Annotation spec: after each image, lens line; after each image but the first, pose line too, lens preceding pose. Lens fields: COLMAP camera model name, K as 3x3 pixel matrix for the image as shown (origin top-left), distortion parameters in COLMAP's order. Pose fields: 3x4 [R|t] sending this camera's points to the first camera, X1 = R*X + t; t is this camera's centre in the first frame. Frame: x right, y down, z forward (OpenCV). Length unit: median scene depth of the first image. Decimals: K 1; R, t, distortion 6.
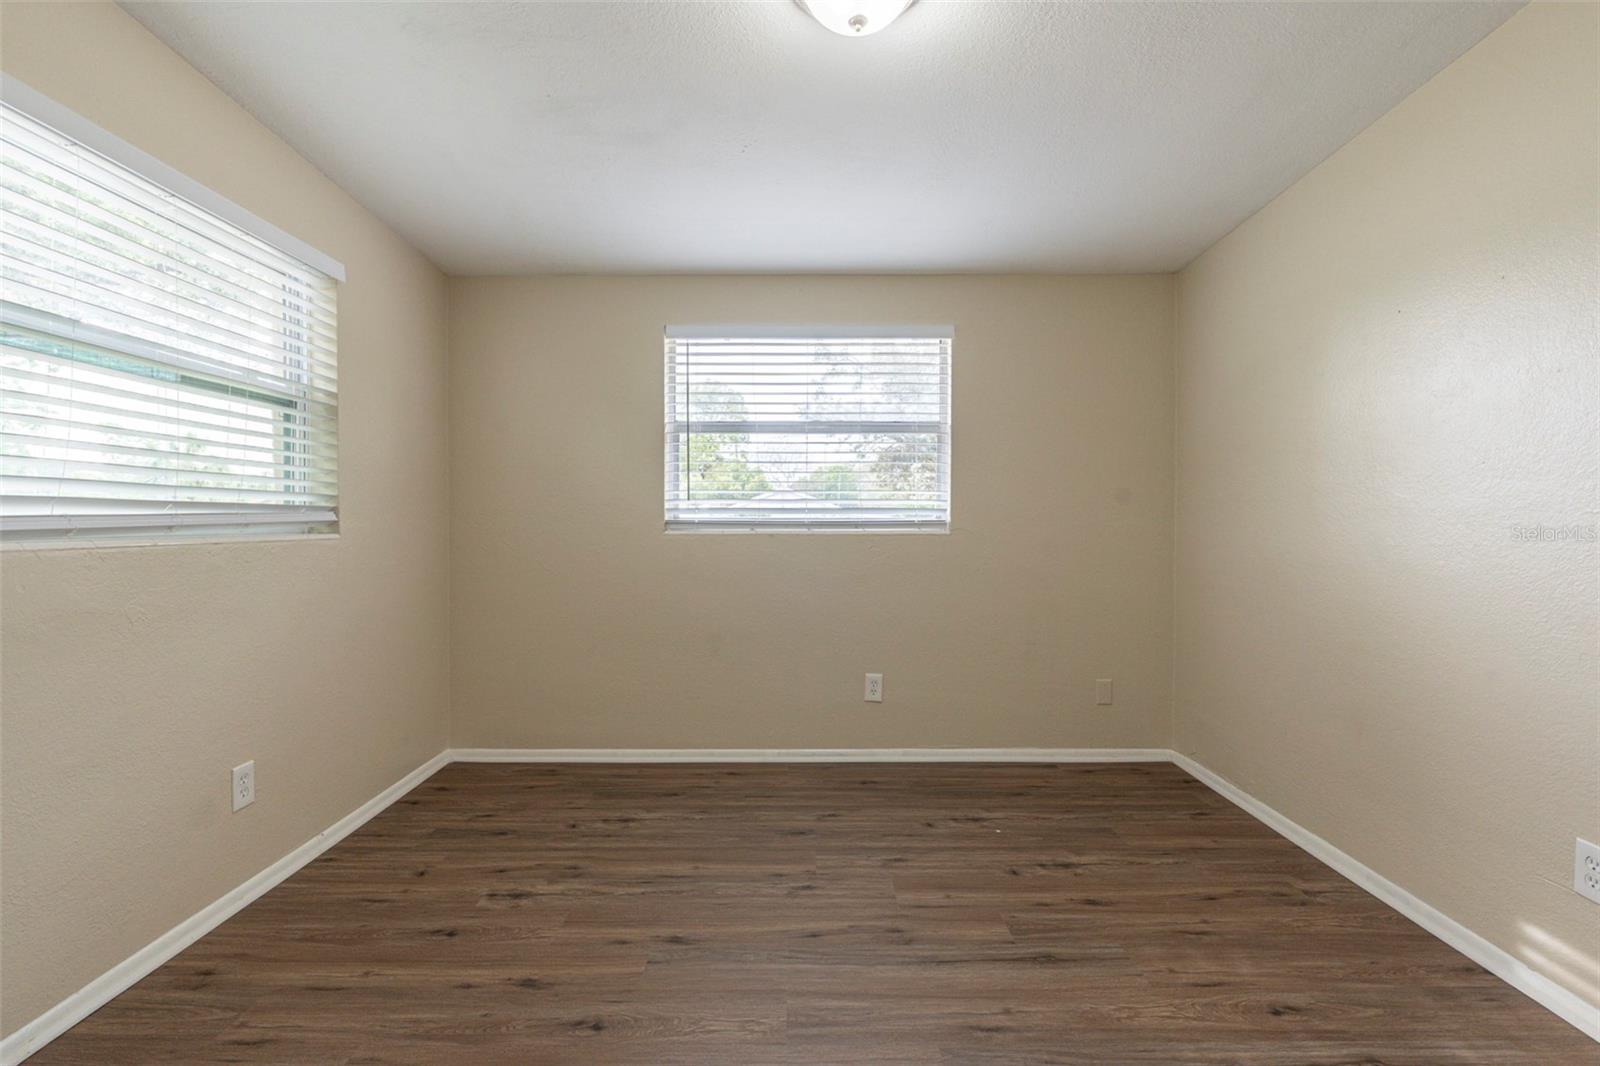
lens RADIAL K [[730.0, 0, 801.5], [0, 730.0, 529.5], [0, 0, 1]] dist [-0.009270, 0.003084]
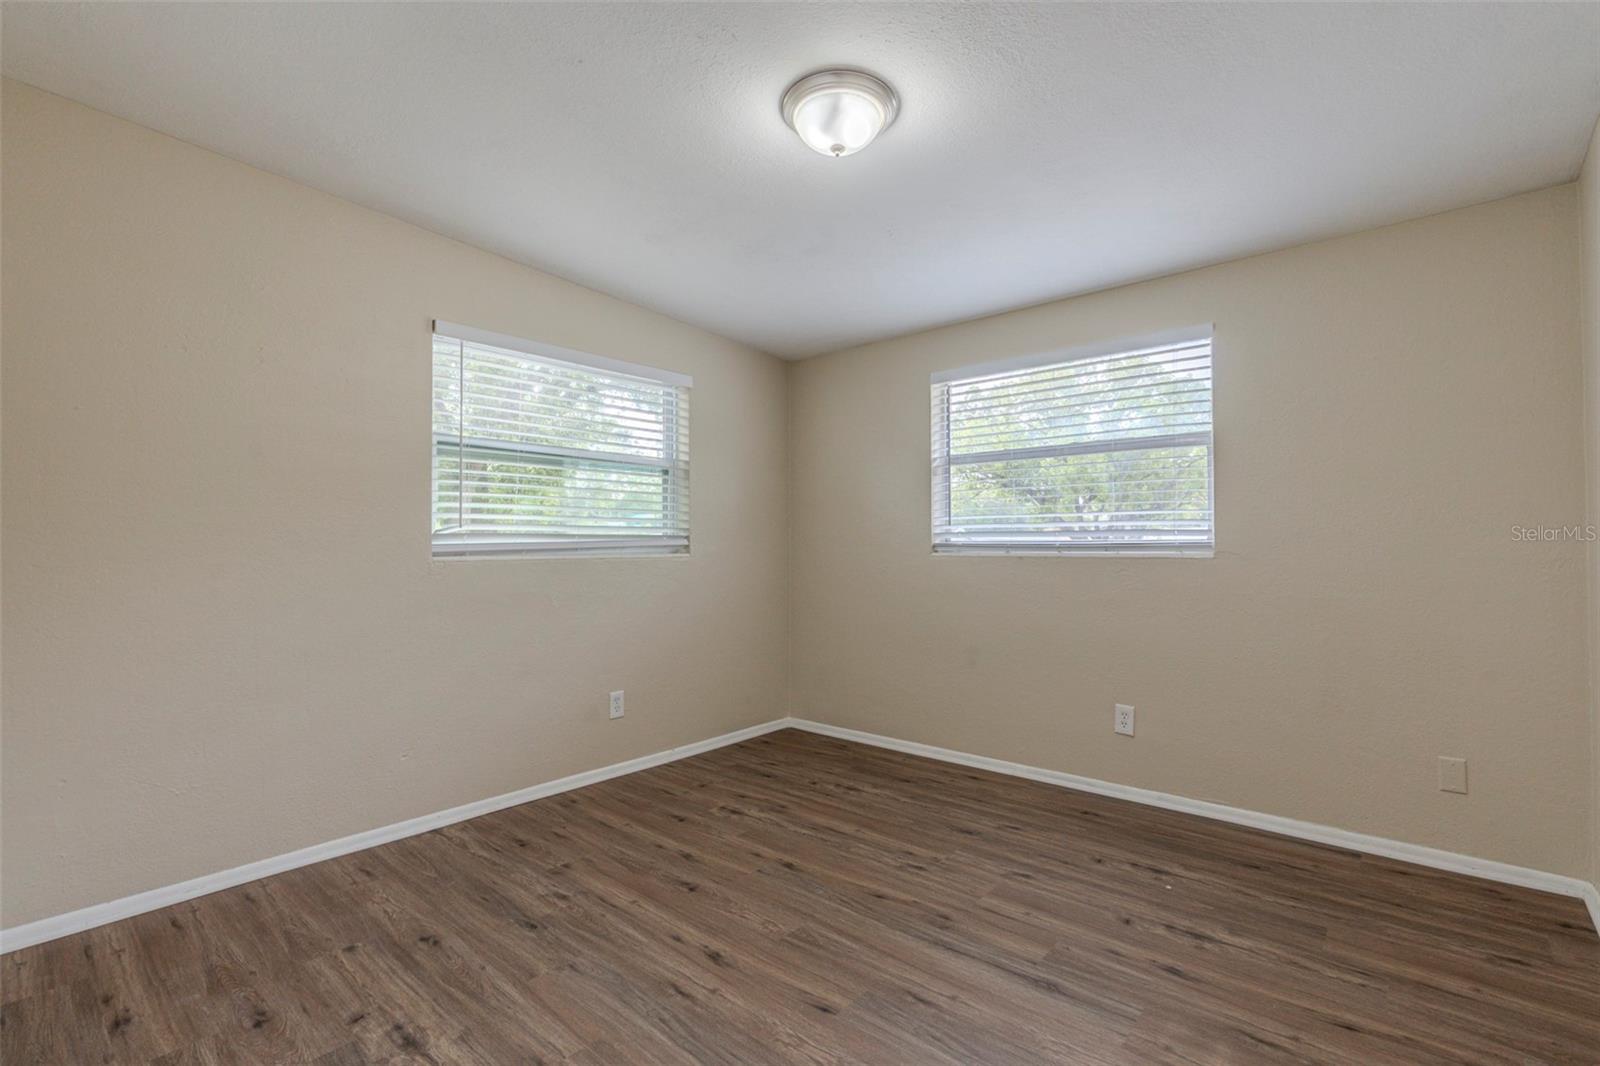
lens RADIAL K [[730.0, 0, 801.5], [0, 730.0, 529.5], [0, 0, 1]] dist [-0.009270, 0.003084]
pose [[0.750868, -0.016368, -0.660249, 0.557200], [-0.003918, 0.999565, -0.029235, -0.000477], [0.660441, 0.024538, 0.750477, 0.014713]]
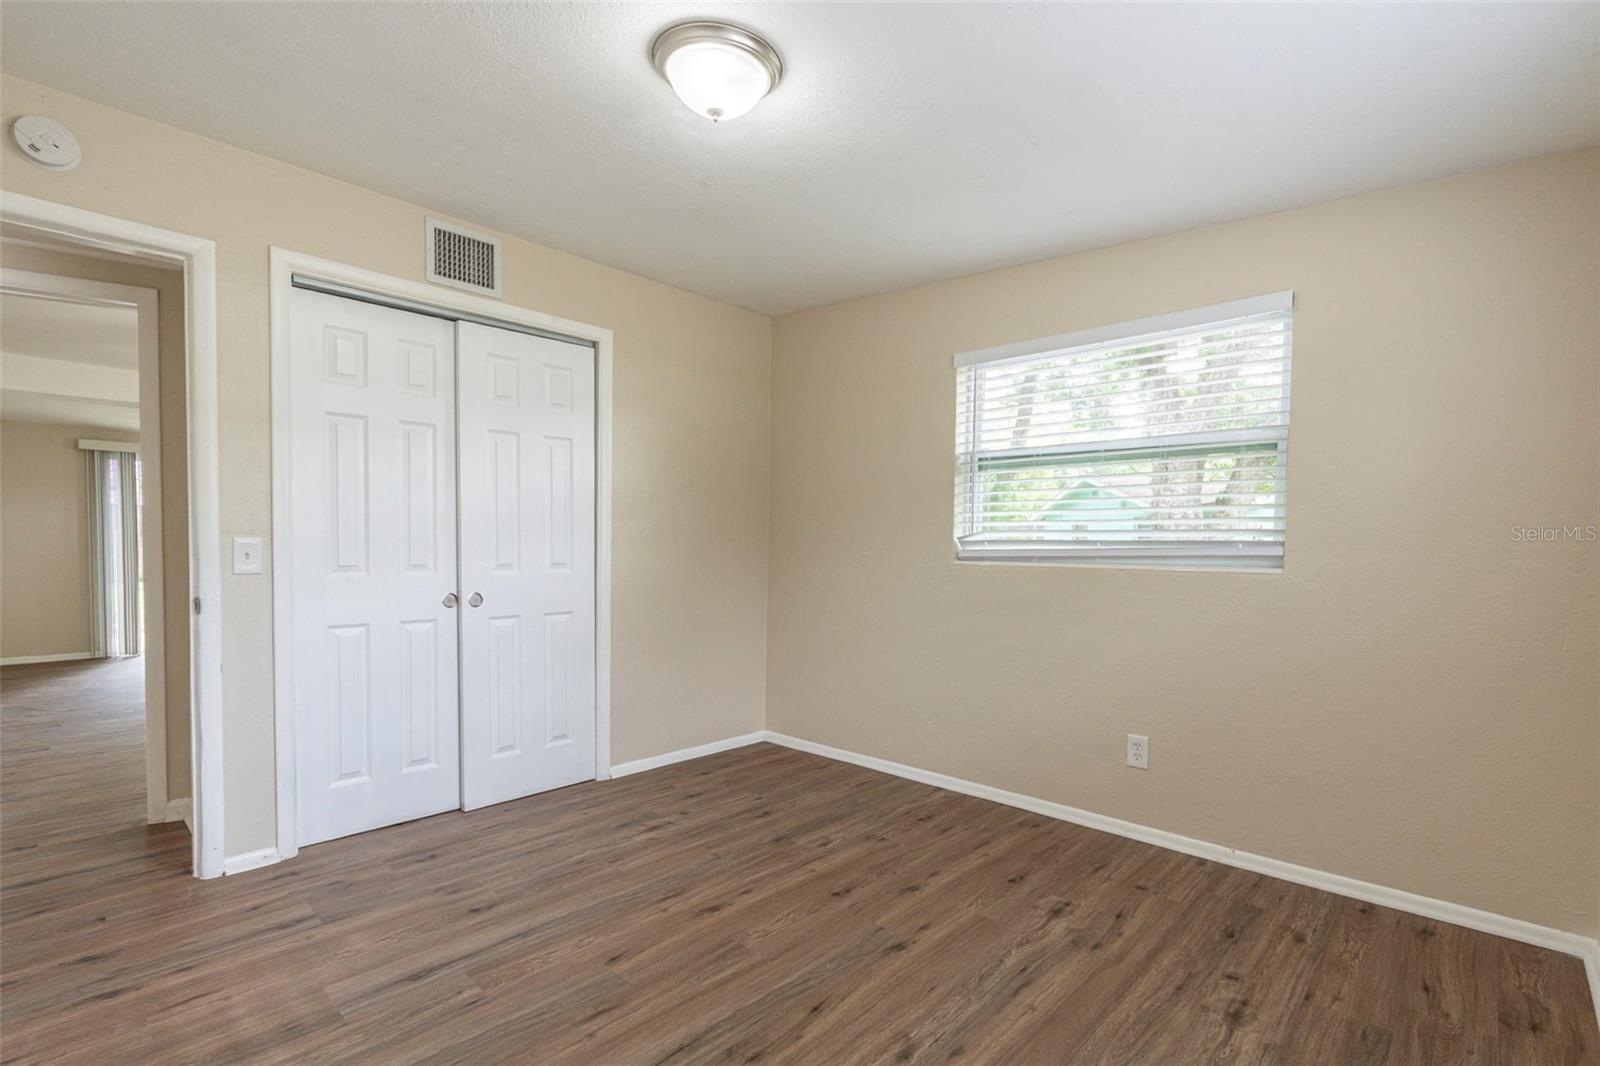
lens RADIAL K [[744.5, 0, 809.3], [0, 744.5, 566.8], [0, 0, 1]] dist [-0.005140, 0.000140]
pose [[-0.689502, 0.012926, -0.724168, 0.540453], [-0.018872, 0.999181, 0.035804, -0.021385], [0.724037, 0.038354, -0.688694, 1.266855]]
